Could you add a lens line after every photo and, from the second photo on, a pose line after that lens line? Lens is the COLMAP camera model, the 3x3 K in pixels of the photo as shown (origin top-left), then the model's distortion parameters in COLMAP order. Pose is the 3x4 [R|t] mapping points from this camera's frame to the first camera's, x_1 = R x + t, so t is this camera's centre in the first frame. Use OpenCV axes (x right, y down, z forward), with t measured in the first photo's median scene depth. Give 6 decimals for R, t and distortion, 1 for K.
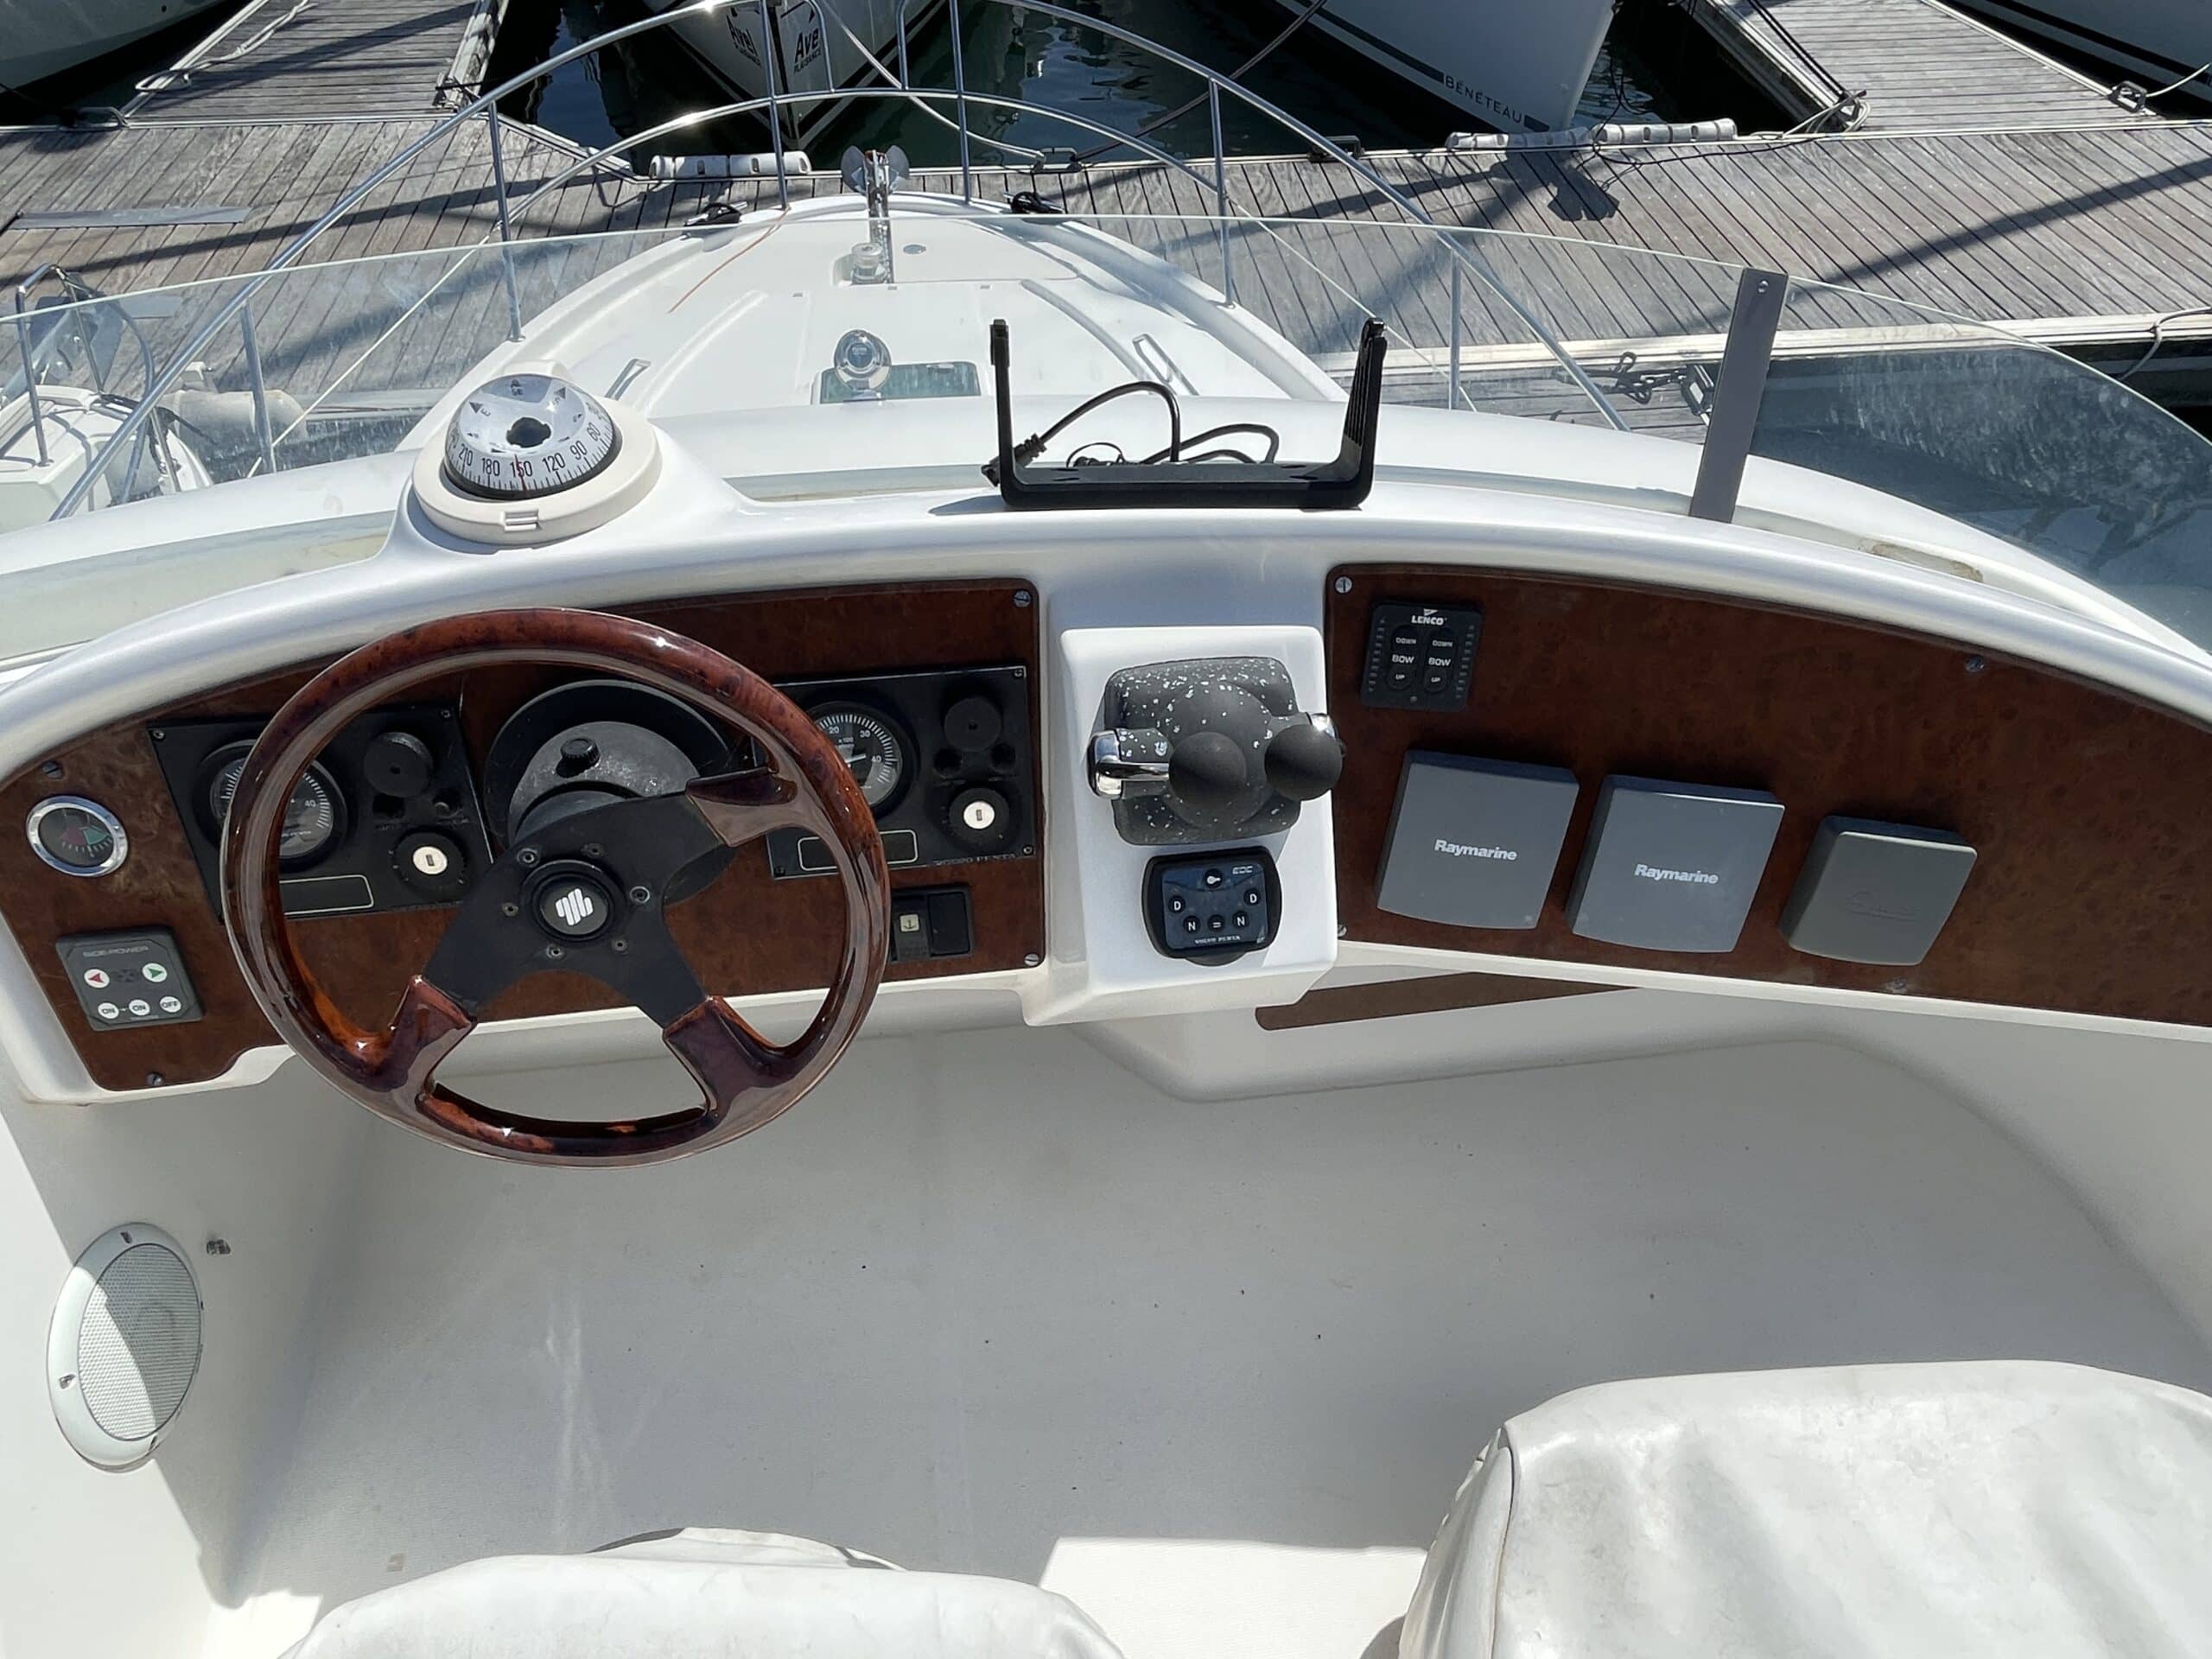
lens RADIAL K [[1402.8, 0, 1106.0], [0, 1402.8, 829.5], [0, 0, 1]] dist [0.006439, -0.000449]
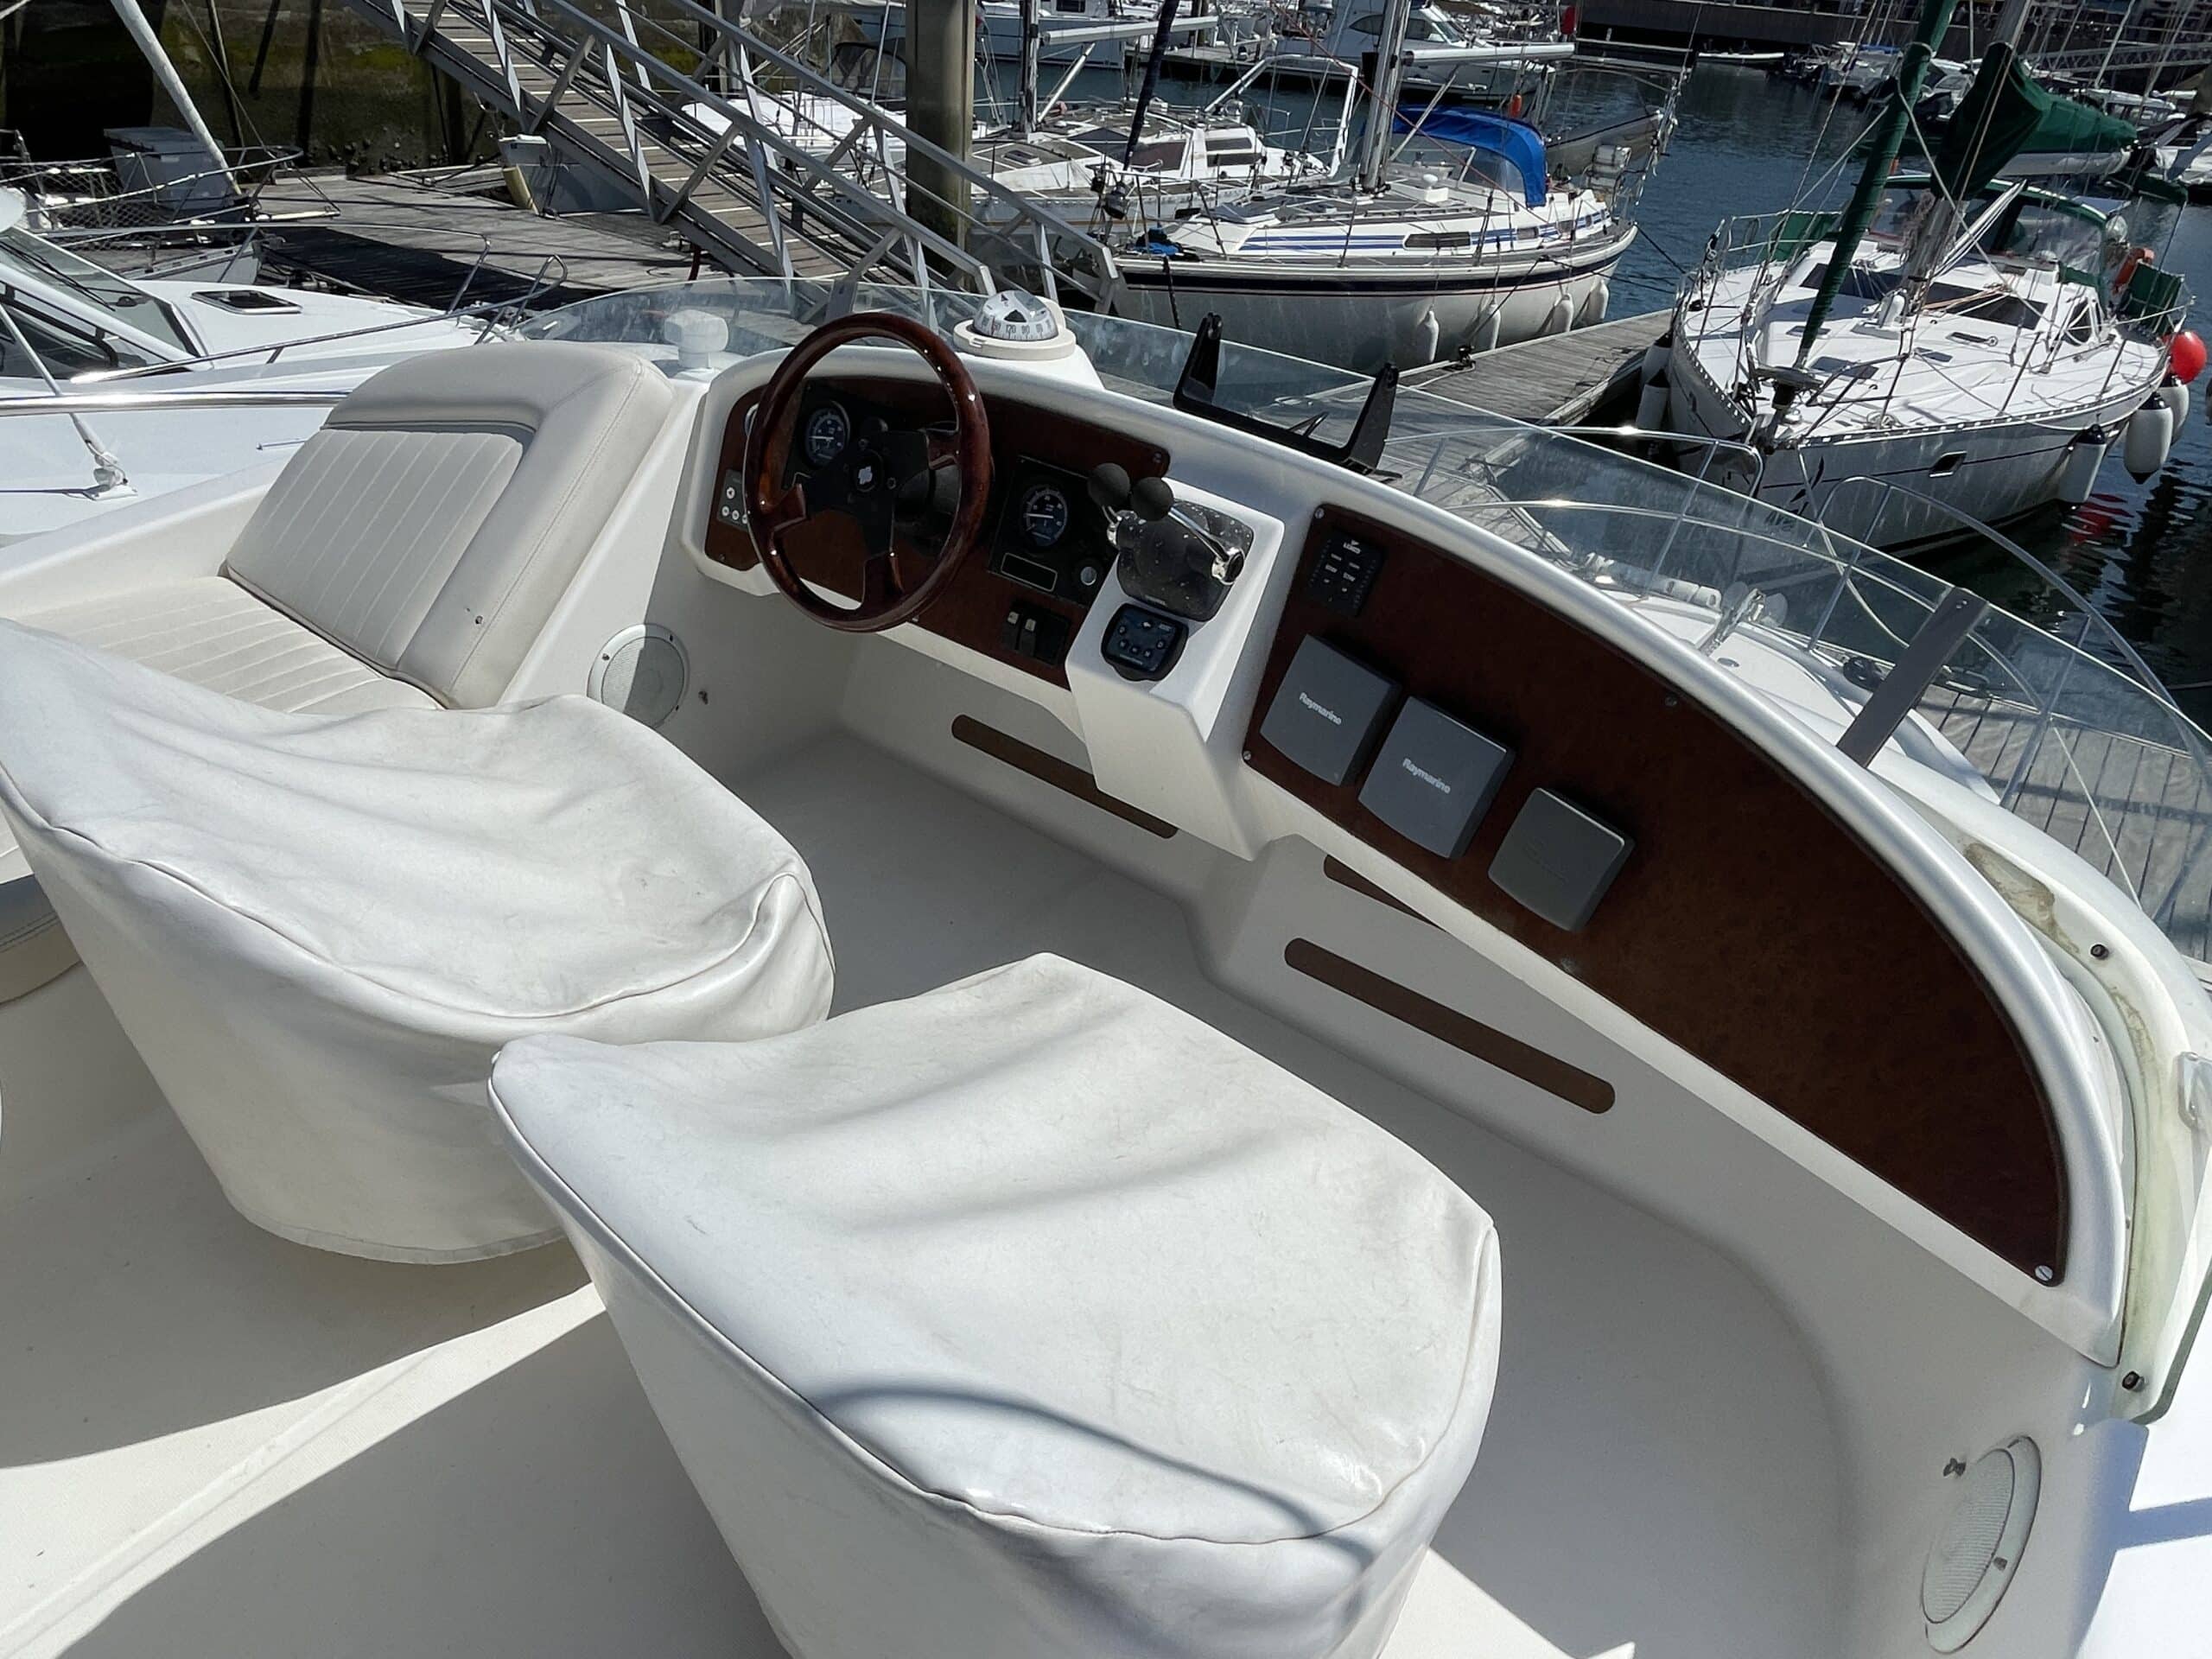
lens RADIAL K [[1402.8, 0, 1106.0], [0, 1402.8, 829.5], [0, 0, 1]] dist [0.006439, -0.000449]
pose [[0.718237, 0.414903, -0.558561, 0.982802], [-0.556856, 0.824084, -0.103910, 0.399333], [0.417189, 0.385670, 0.822929, -0.251272]]
